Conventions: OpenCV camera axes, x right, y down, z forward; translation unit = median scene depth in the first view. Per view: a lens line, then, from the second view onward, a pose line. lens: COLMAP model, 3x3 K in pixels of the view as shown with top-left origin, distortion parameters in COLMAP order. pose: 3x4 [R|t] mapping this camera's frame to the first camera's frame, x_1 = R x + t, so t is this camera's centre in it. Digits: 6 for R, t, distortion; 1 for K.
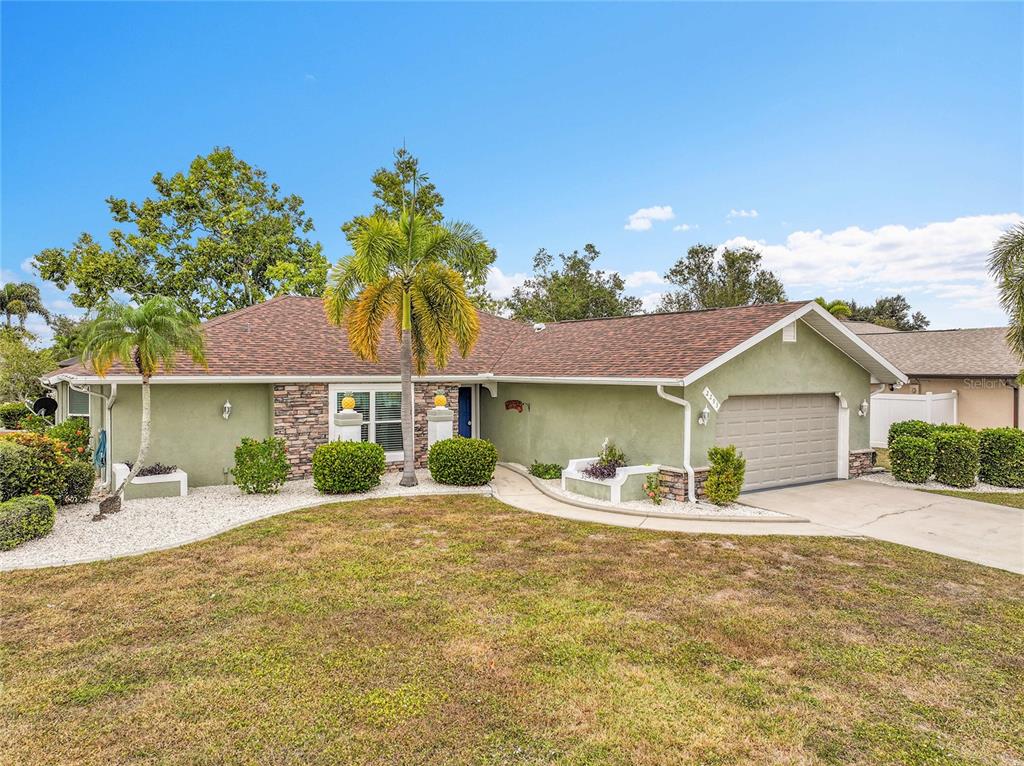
lens RADIAL K [[715.2, 0, 512.2], [0, 715.2, 380.5], [0, 0, 1]] dist [-0.001951, 0.020711]
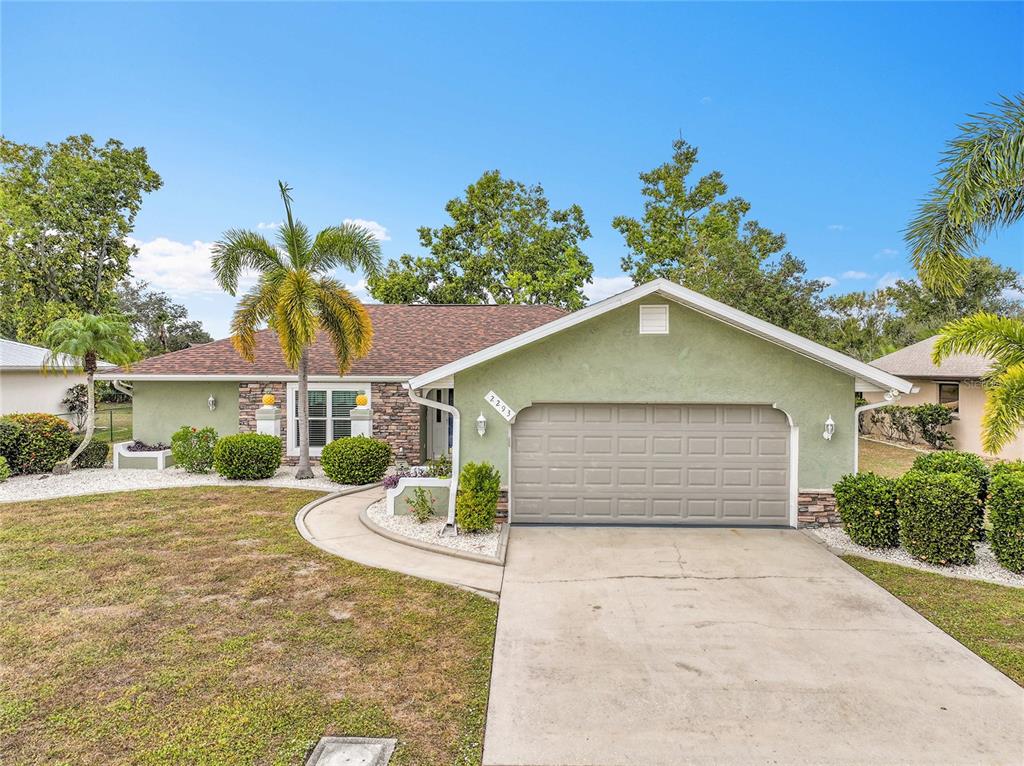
lens RADIAL K [[715.2, 0, 517.0], [0, 715.2, 383.8], [0, 0, 1]] dist [-0.001951, 0.020711]
pose [[0.817669, 0.012620, -0.575550, 0.659555], [-0.011698, 0.999917, 0.005307, -0.003555], [0.575569, 0.002394, 0.817750, 0.280941]]
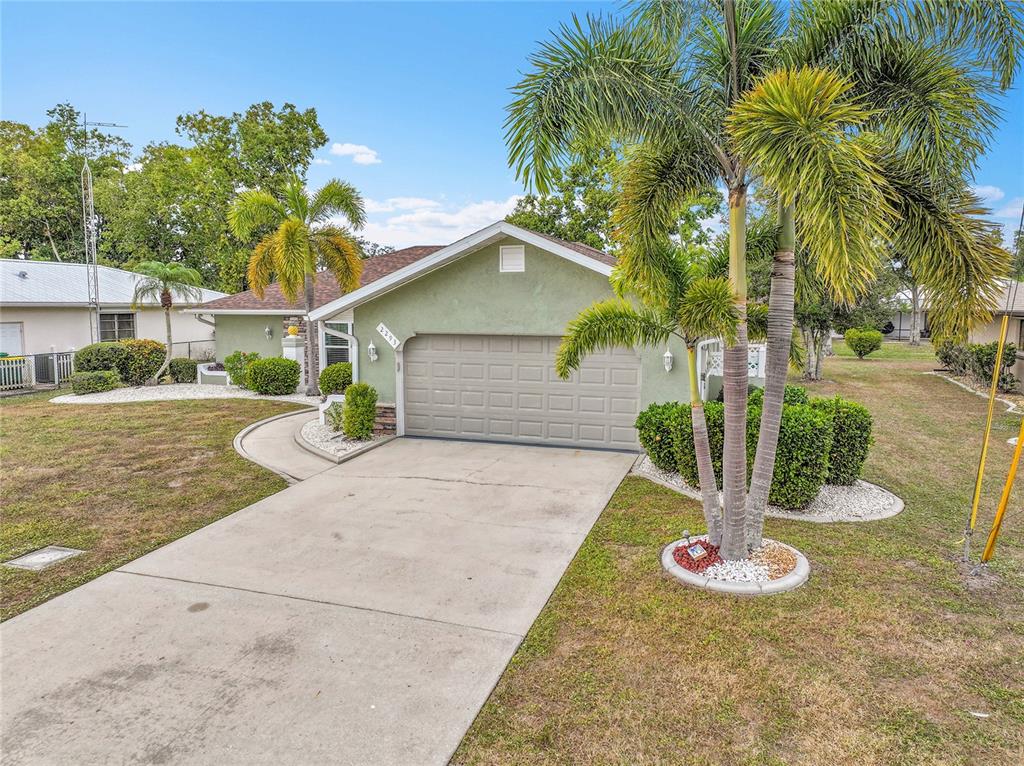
lens RADIAL K [[715.2, 0, 513.4], [0, 715.2, 380.5], [0, 0, 1]] dist [-0.001951, 0.020711]
pose [[0.609028, 0.082840, -0.788811, 0.990123], [-0.013392, 0.995463, 0.094202, -0.006279], [0.793036, -0.046808, 0.607374, 0.457871]]
